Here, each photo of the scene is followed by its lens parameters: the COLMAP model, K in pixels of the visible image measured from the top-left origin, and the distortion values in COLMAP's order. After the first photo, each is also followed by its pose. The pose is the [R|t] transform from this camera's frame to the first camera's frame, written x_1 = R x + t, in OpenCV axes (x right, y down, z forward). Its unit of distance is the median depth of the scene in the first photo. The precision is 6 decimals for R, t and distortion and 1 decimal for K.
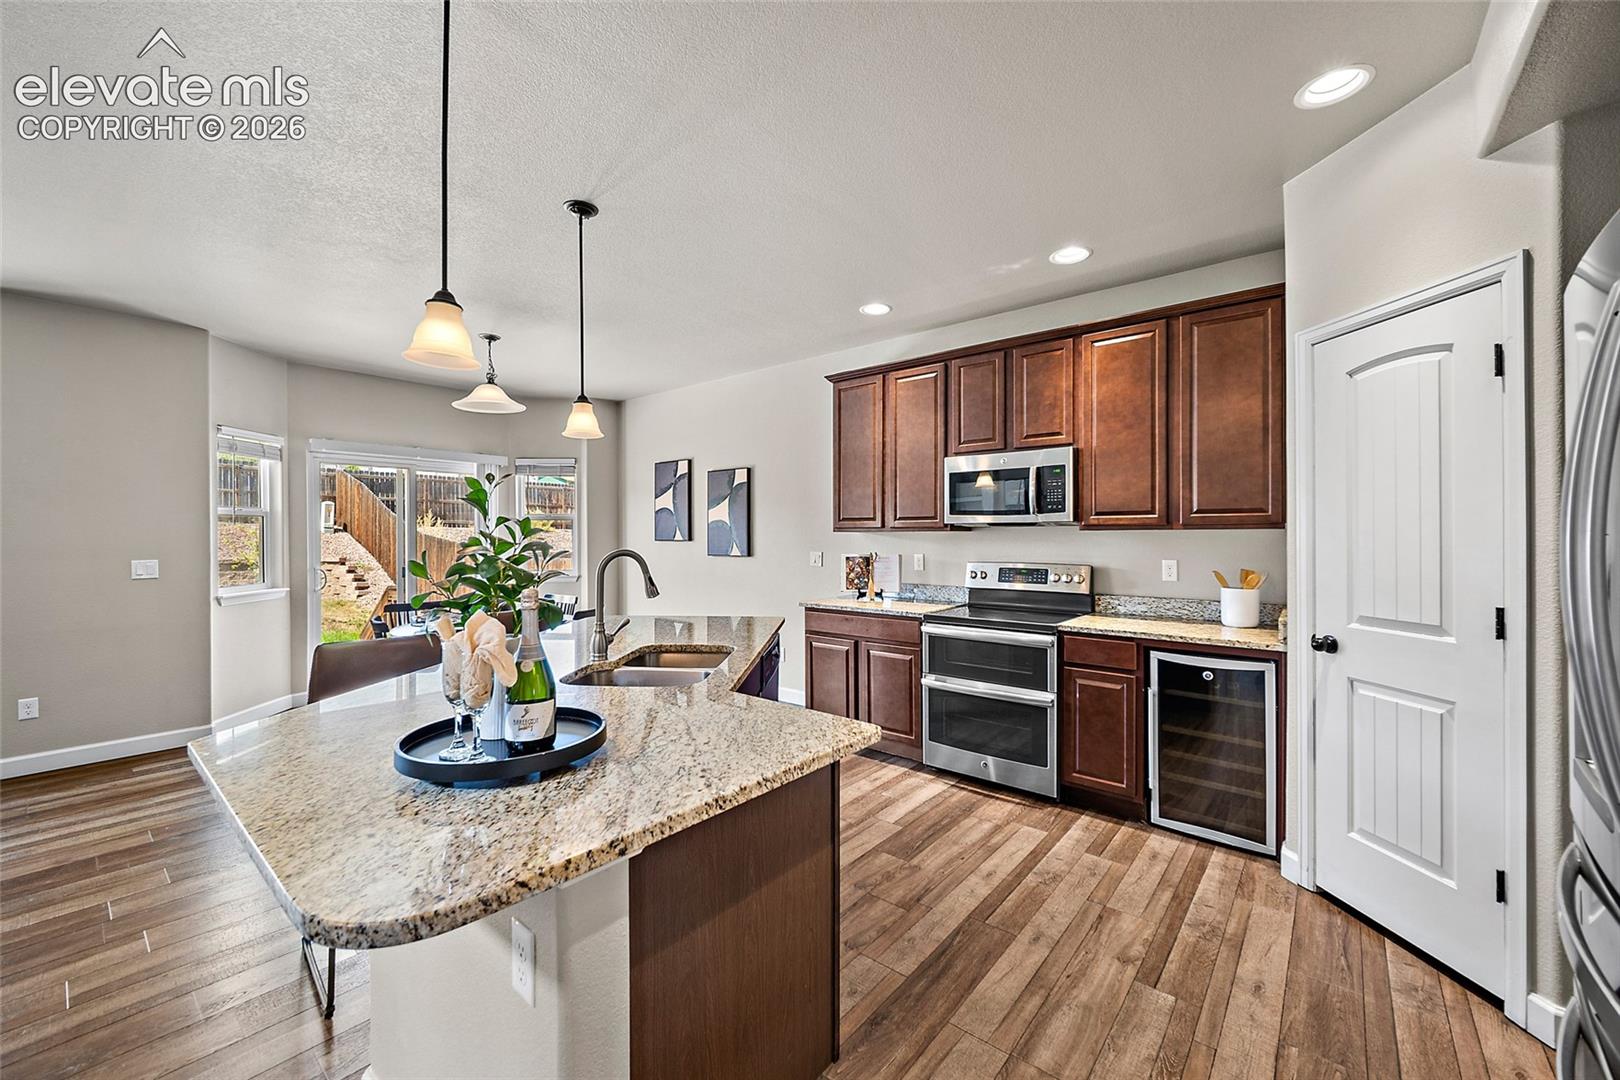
lens RADIAL K [[636.1, 0, 813.0], [0, 636.1, 533.2], [0, 0, 1]] dist [-0.003100, -0.000443]
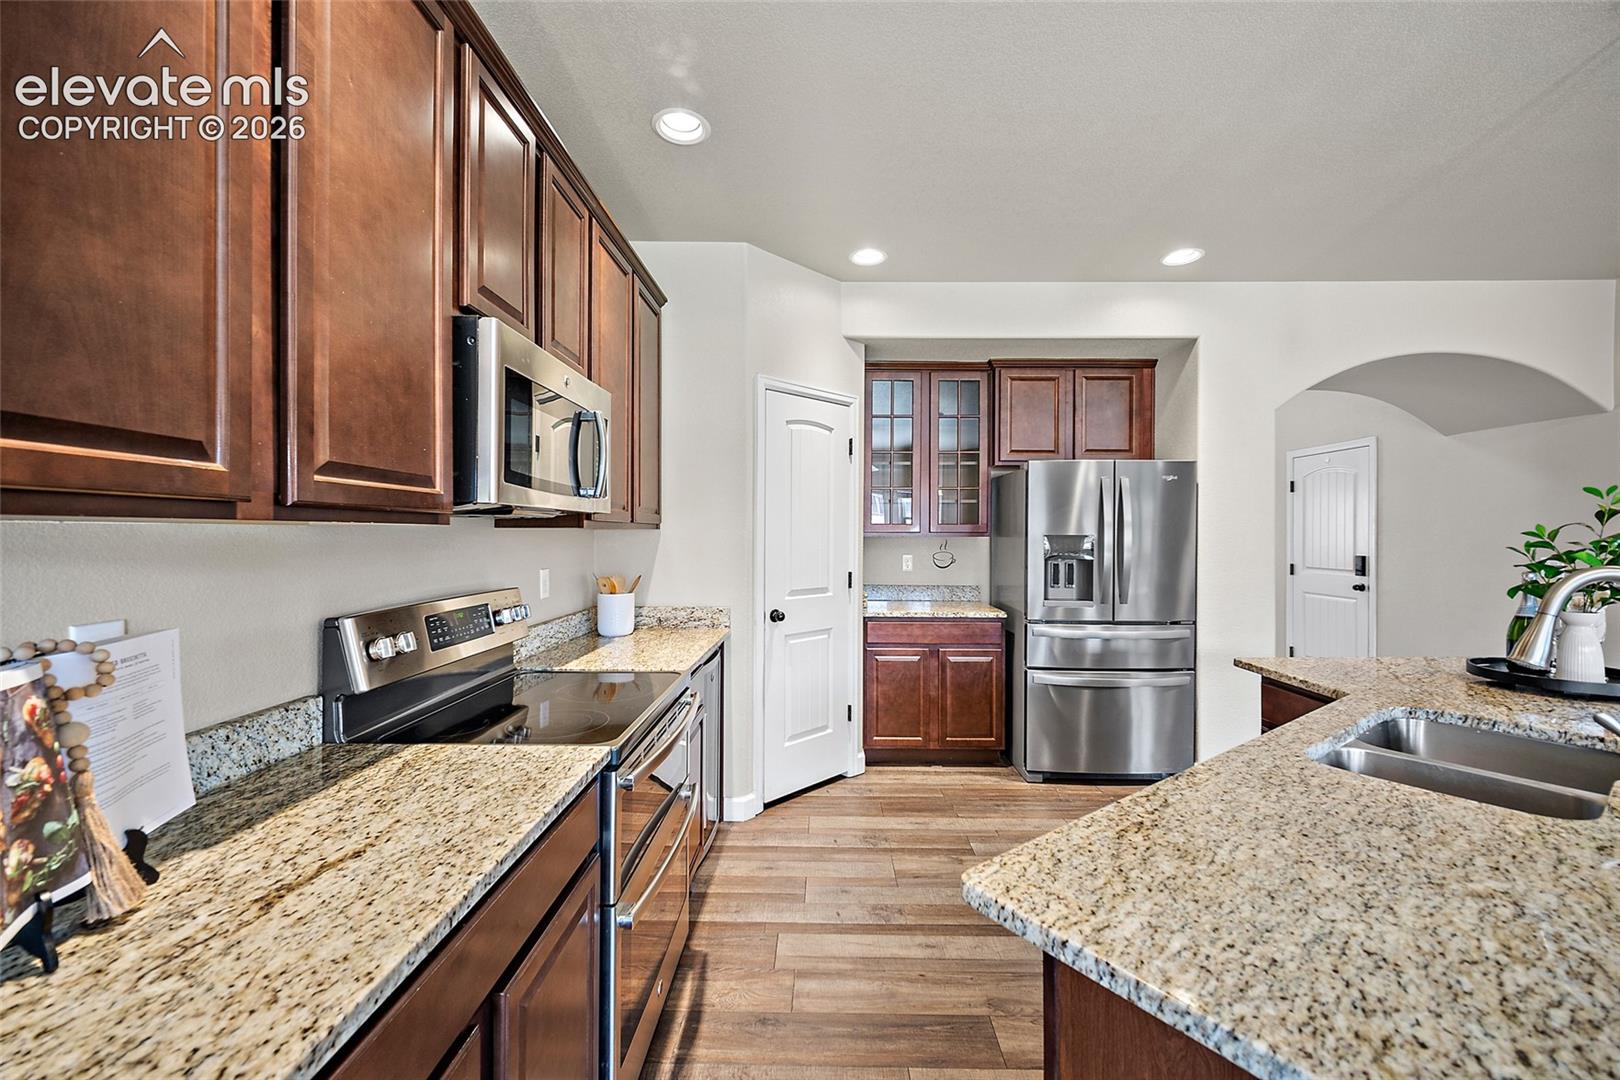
lens RADIAL K [[636.1, 0, 815.4], [0, 636.1, 534.6], [0, 0, 1]] dist [-0.003100, -0.000443]
pose [[-0.626571, -0.001307, 0.779363, -0.173023], [-0.002962, 0.999995, -0.000704, 0.001756], [-0.779359, -0.002750, -0.626572, 1.040366]]
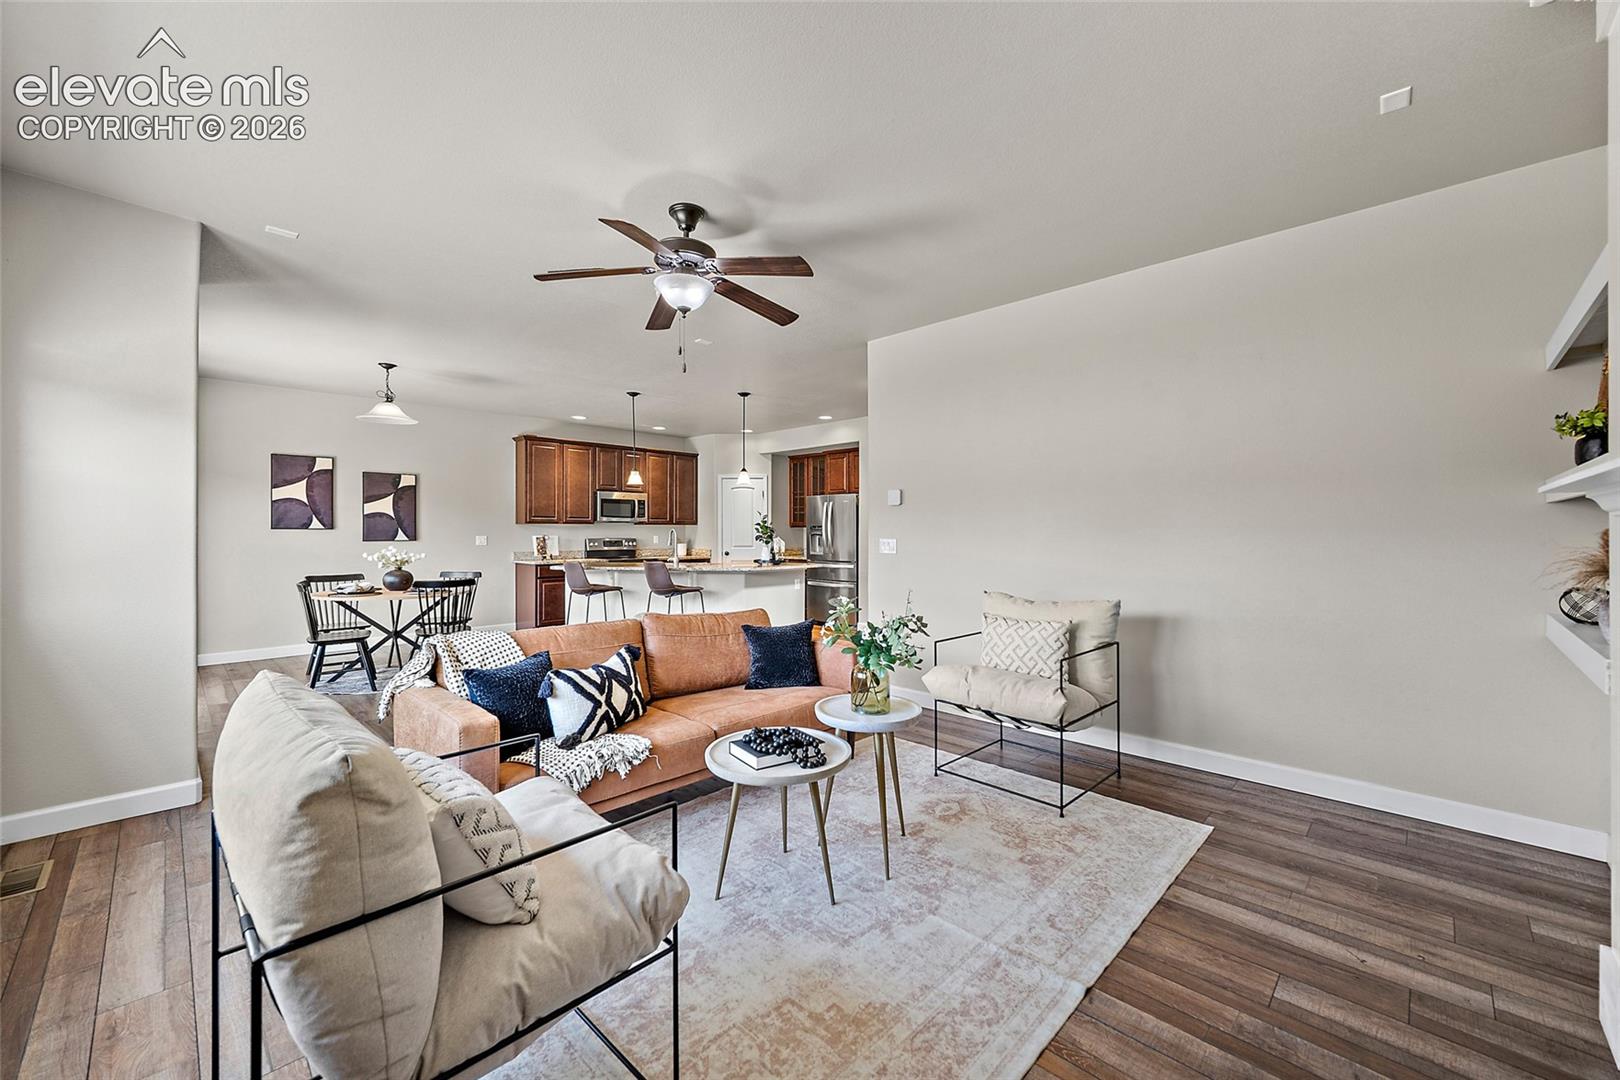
lens RADIAL K [[636.1, 0, 810.4], [0, 636.1, 530.2], [0, 0, 1]] dist [-0.003100, -0.000443]
pose [[0.087806, 0.006577, 0.996116, -1.869165], [-0.001142, 0.999978, -0.006502, 0.030283], [-0.996137, -0.000566, 0.087811, 0.062337]]
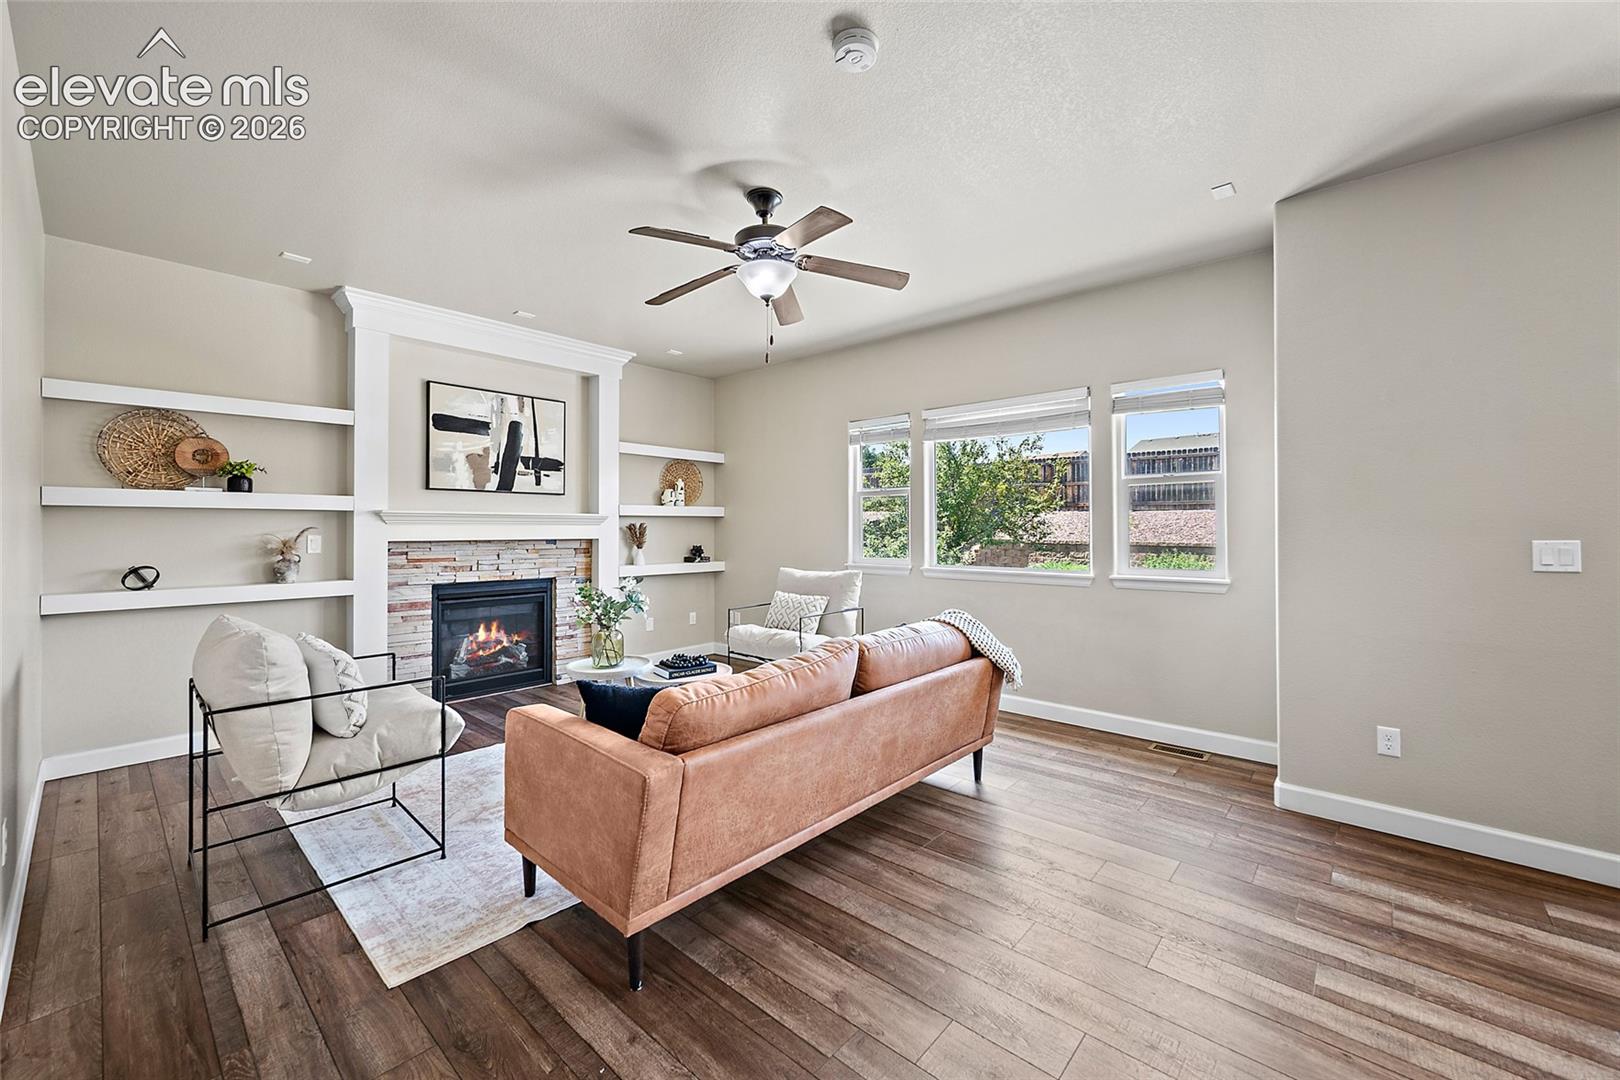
lens RADIAL K [[636.1, 0, 812.8], [0, 636.1, 523.5], [0, 0, 1]] dist [-0.003100, -0.000443]
pose [[-0.030612, -0.003695, -0.999525, -0.452429], [0.004295, 0.999983, -0.003828, 0.027126], [0.999522, -0.004410, -0.030595, 0.336180]]
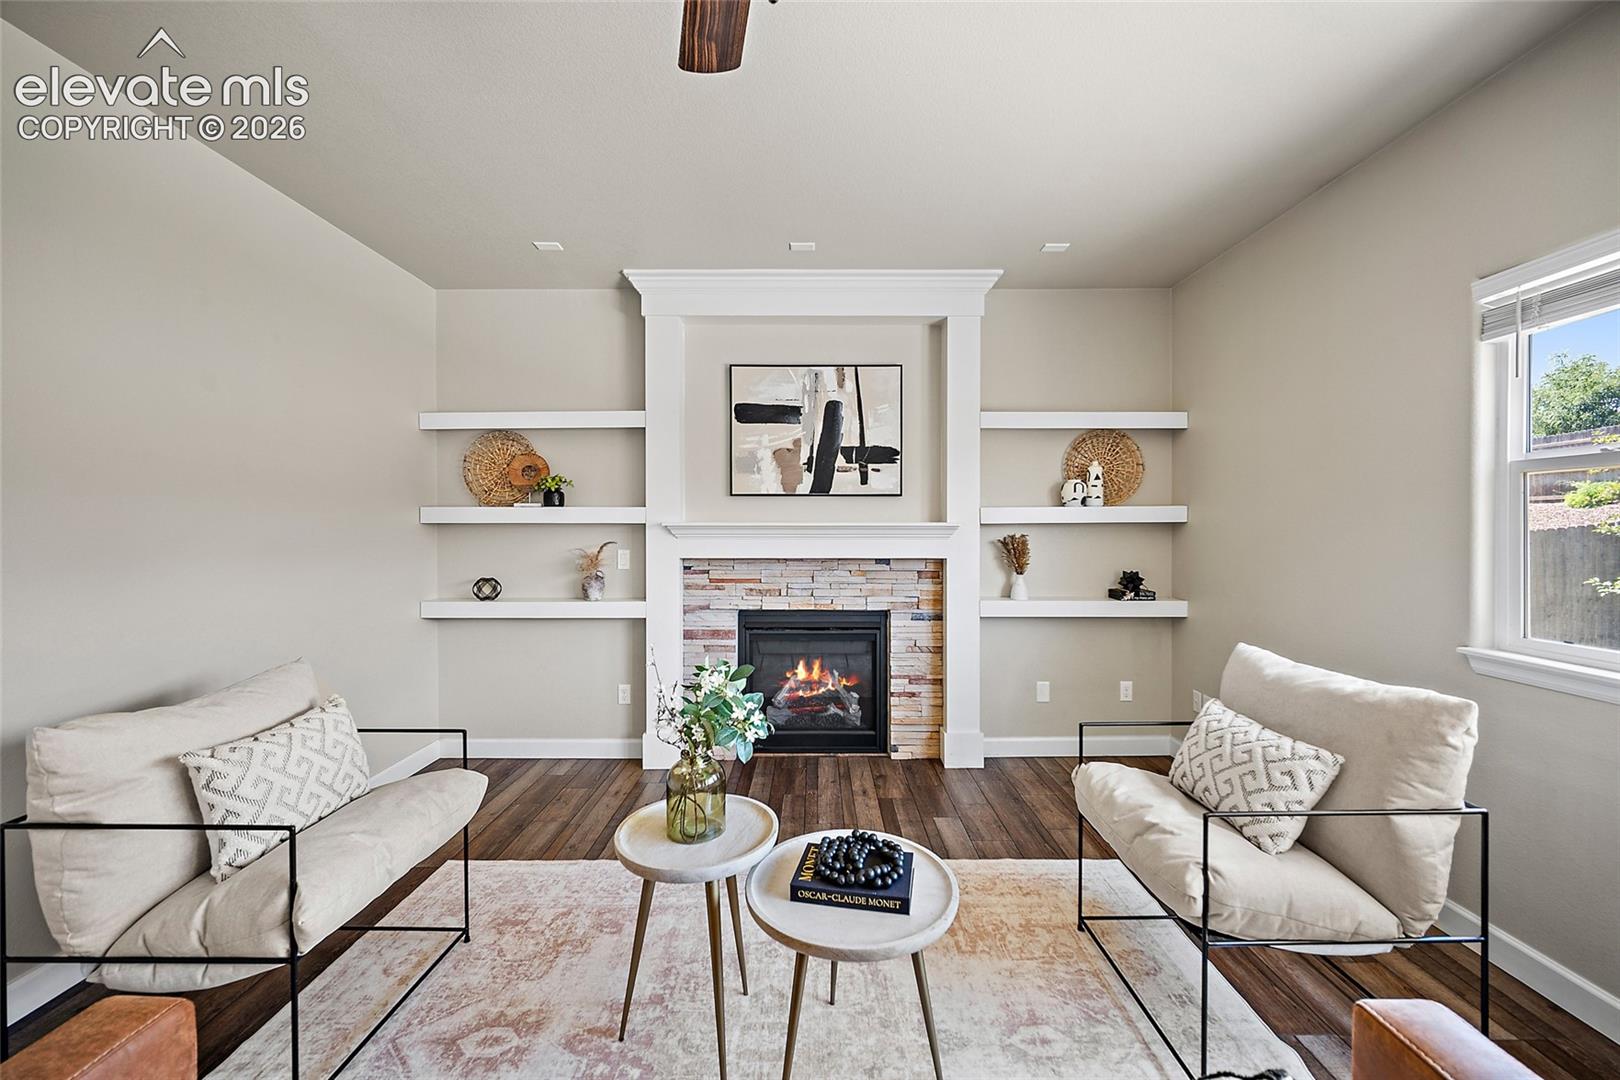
lens RADIAL K [[636.1, 0, 818.0], [0, 636.1, 530.3], [0, 0, 1]] dist [-0.003100, -0.000443]
pose [[-0.767825, 0.010847, -0.640568, -1.049076], [0.006171, 0.999935, 0.009536, 0.002291], [0.640630, 0.003369, -0.767842, 0.423083]]
